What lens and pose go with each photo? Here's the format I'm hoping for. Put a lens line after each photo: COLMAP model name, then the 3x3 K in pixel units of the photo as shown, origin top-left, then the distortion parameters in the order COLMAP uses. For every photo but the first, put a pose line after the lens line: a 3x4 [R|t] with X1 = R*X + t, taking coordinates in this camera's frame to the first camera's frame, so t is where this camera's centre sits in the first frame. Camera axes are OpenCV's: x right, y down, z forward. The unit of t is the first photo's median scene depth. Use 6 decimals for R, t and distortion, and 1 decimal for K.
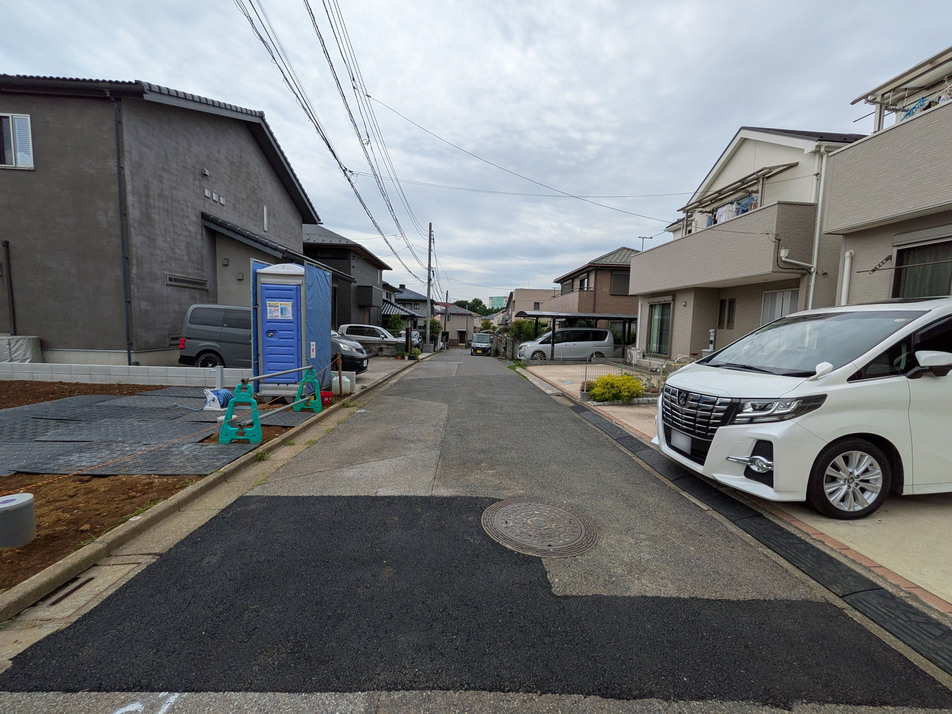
lens RADIAL K [[376.5, 0, 476.0], [0, 376.5, 357.0], [0, 0, 1]] dist [0.002260, 0.000528]
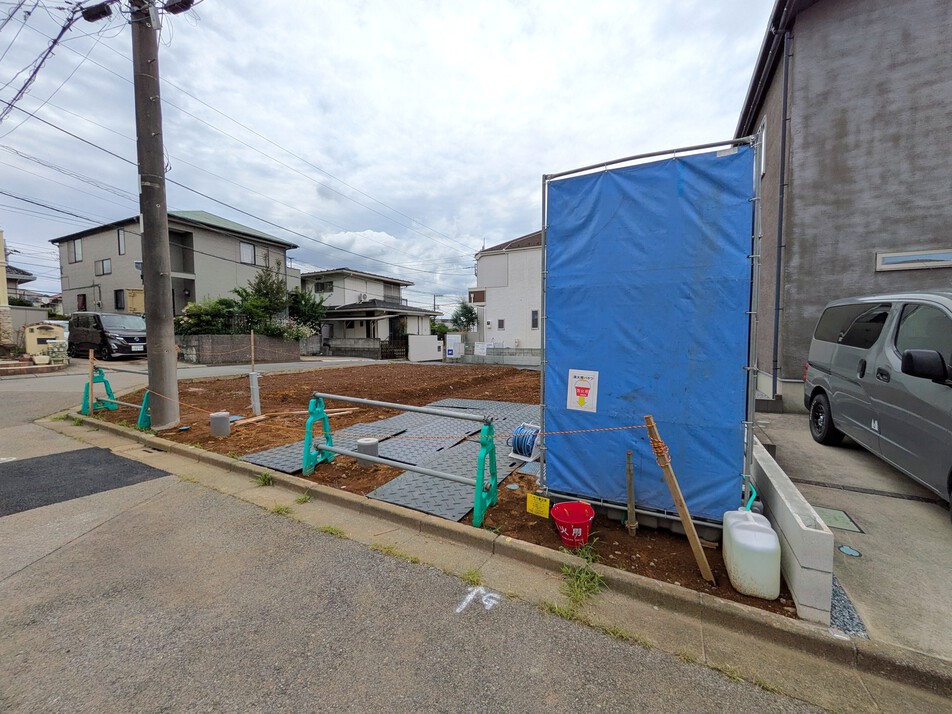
lens RADIAL K [[380.3, 0, 479.9], [0, 380.3, 356.8], [0, 0, 1]] dist [0.000007, -0.000024]
pose [[-0.490364, 0.017225, -0.871348, -0.024976], [-0.091273, 0.993291, 0.071001, -0.048899], [0.866725, 0.114347, -0.485502, 0.744700]]
